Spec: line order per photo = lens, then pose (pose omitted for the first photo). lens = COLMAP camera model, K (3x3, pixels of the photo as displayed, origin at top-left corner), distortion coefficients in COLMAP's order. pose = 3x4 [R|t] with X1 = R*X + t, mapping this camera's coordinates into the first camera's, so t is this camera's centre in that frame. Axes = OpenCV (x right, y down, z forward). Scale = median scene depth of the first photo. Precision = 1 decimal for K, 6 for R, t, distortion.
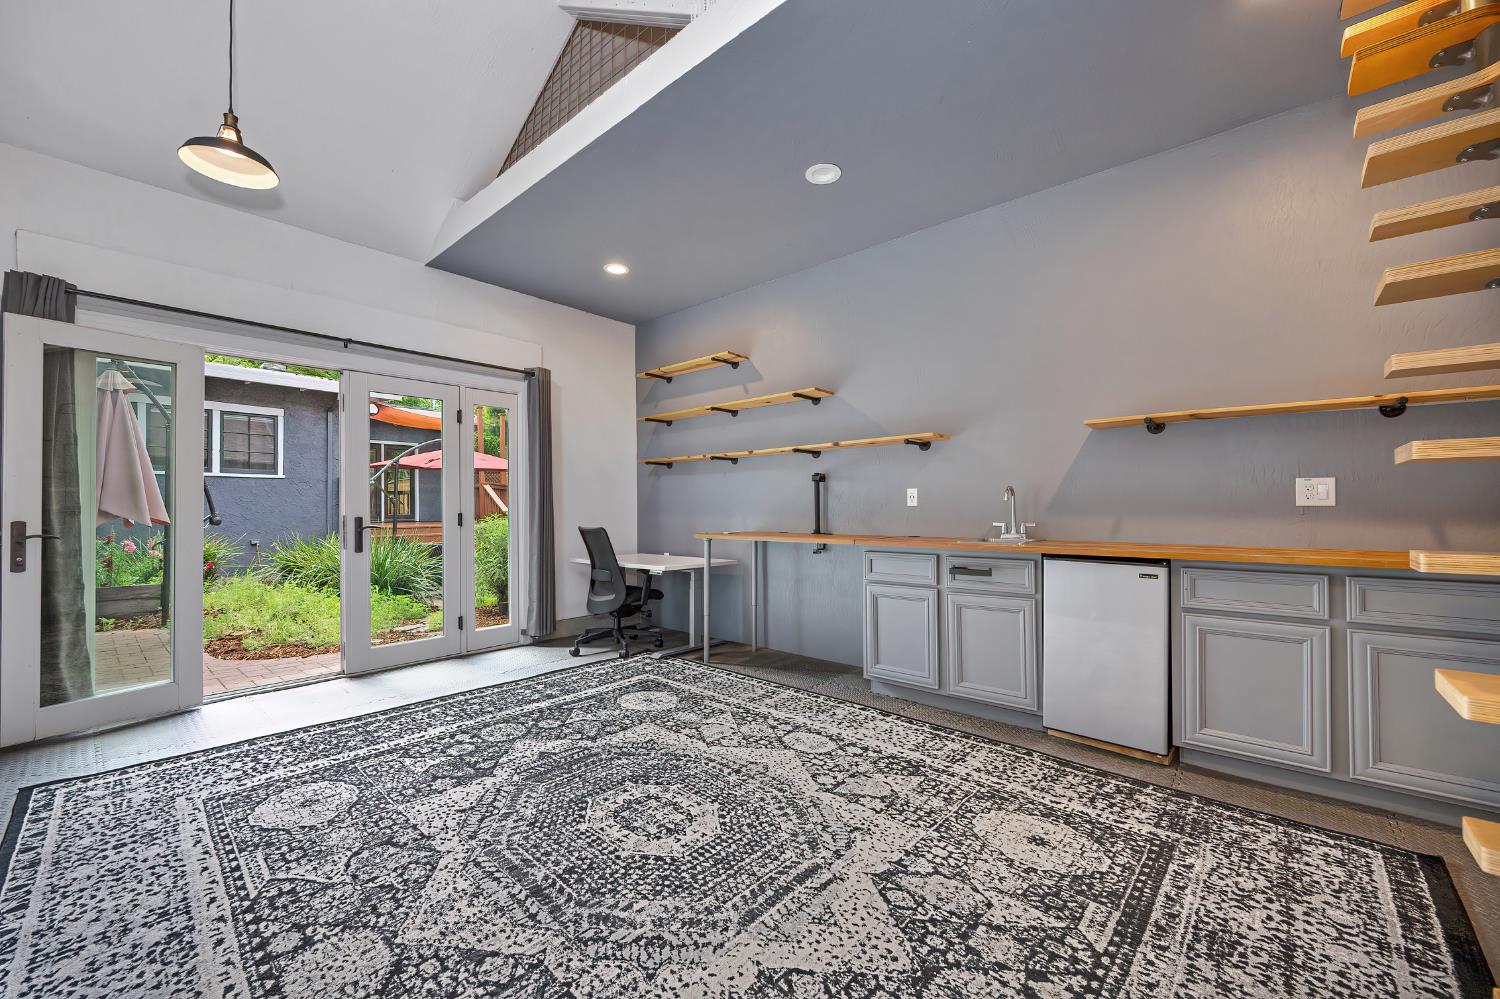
lens RADIAL K [[598.8, 0, 754.1], [0, 598.8, 508.0], [0, 0, 1]] dist [-0.000070, 0.000119]
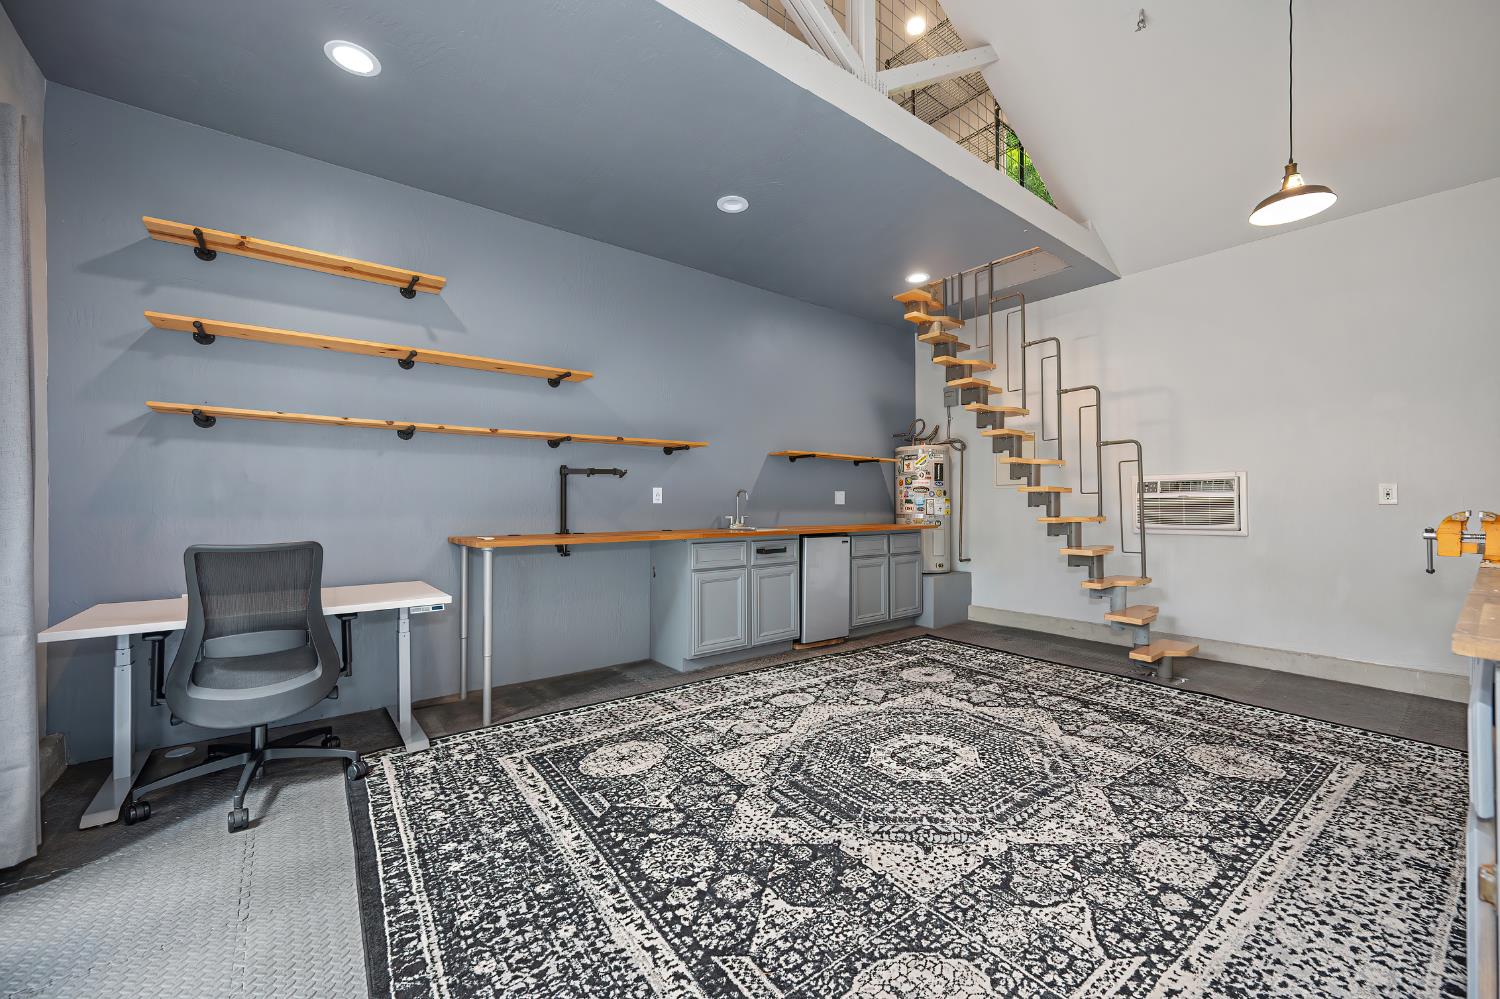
lens RADIAL K [[598.8, 0, 754.1], [0, 598.8, 508.0], [0, 0, 1]] dist [-0.000070, 0.000119]
pose [[0.165006, -0.000386, 0.986292, -1.199337], [-0.000926, 0.999999, 0.000546, 0.006545], [-0.986292, -0.001003, 0.165006, 0.953599]]
